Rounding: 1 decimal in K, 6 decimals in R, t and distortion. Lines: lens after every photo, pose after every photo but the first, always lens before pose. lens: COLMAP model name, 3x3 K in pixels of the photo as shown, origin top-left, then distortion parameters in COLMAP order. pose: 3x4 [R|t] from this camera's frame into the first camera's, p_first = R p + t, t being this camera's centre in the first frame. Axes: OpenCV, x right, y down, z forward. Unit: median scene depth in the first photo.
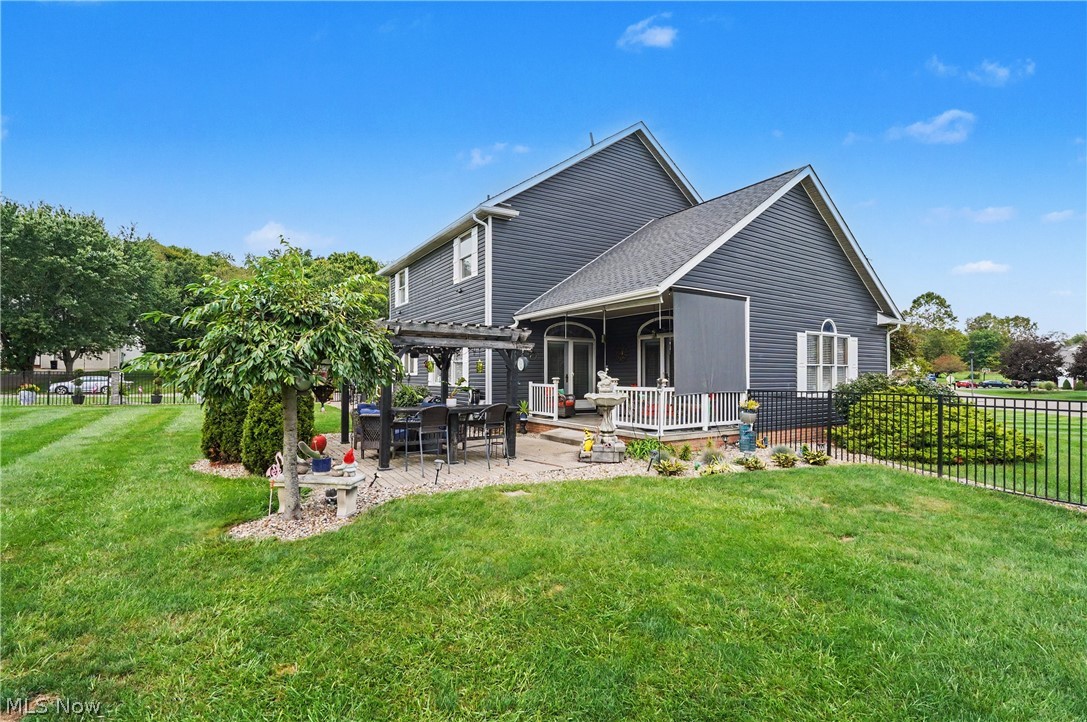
lens RADIAL K [[492.7, 0, 548.5], [0, 492.7, 370.8], [0, 0, 1]] dist [0.004649, 0.000595]
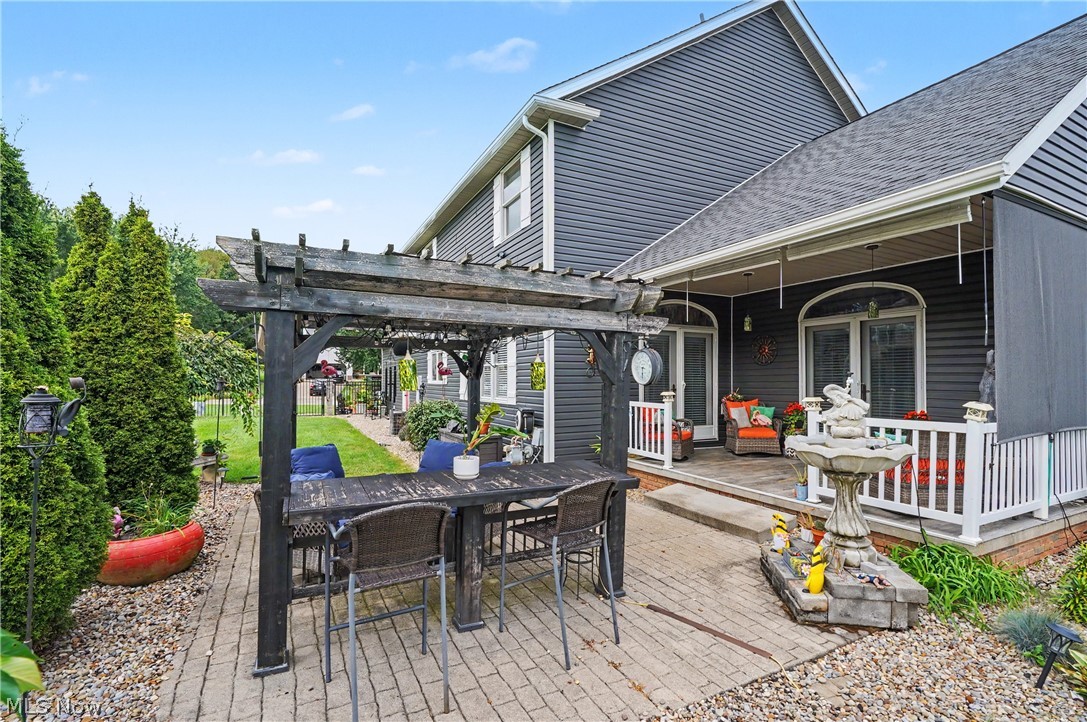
lens RADIAL K [[492.7, 0, 543.0], [0, 492.7, 368.6], [0, 0, 1]] dist [0.004649, 0.000595]
pose [[0.993594, -0.002105, -0.112986, -0.062860], [0.000674, 0.999919, -0.012706, -0.005600], [0.113004, 0.012548, 0.993515, 0.418714]]
